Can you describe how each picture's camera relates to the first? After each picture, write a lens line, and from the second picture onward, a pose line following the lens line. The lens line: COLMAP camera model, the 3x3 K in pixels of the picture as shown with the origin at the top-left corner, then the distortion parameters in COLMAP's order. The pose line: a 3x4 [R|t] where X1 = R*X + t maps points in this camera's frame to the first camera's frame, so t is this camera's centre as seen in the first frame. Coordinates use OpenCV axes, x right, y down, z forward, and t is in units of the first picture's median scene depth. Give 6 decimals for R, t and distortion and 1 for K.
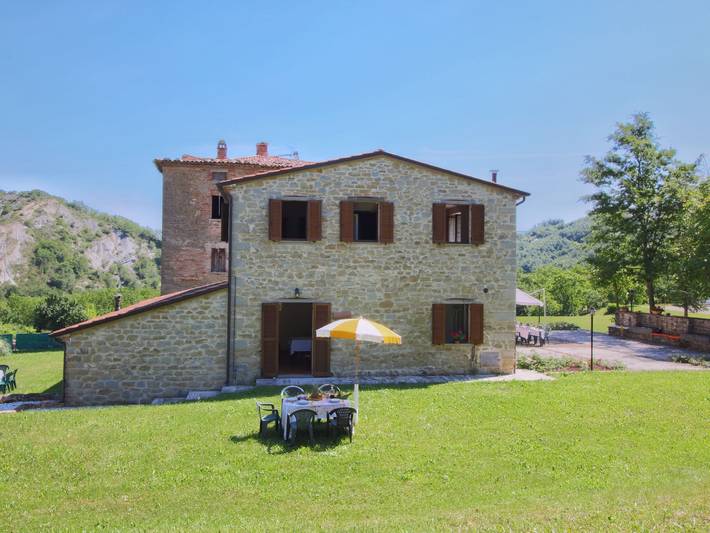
lens RADIAL K [[547.1, 0, 355.6], [0, 547.1, 266.9], [0, 0, 1]] dist [0.007004, 0.001402]
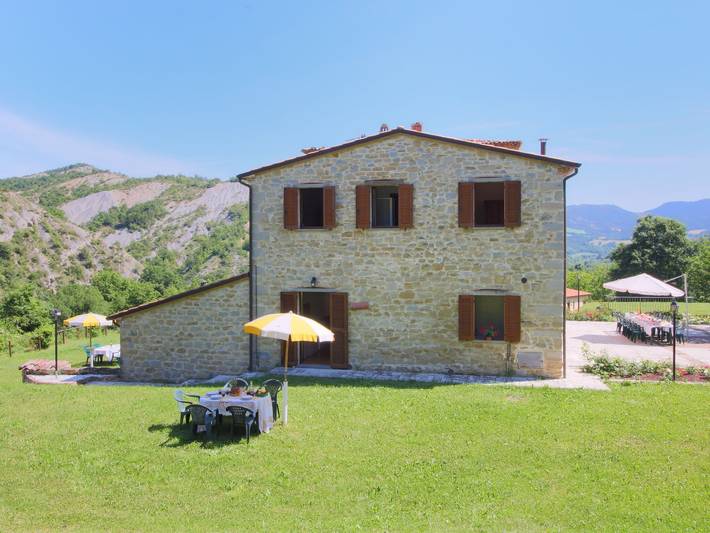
lens RADIAL K [[547.1, 0, 355.1], [0, 547.1, 266.0], [0, 0, 1]] dist [0.007004, 0.001402]
pose [[0.939853, -0.003445, -0.341562, 0.292668], [0.013288, 0.999561, 0.026482, -0.006208], [0.341320, -0.029428, 0.939486, 0.102671]]
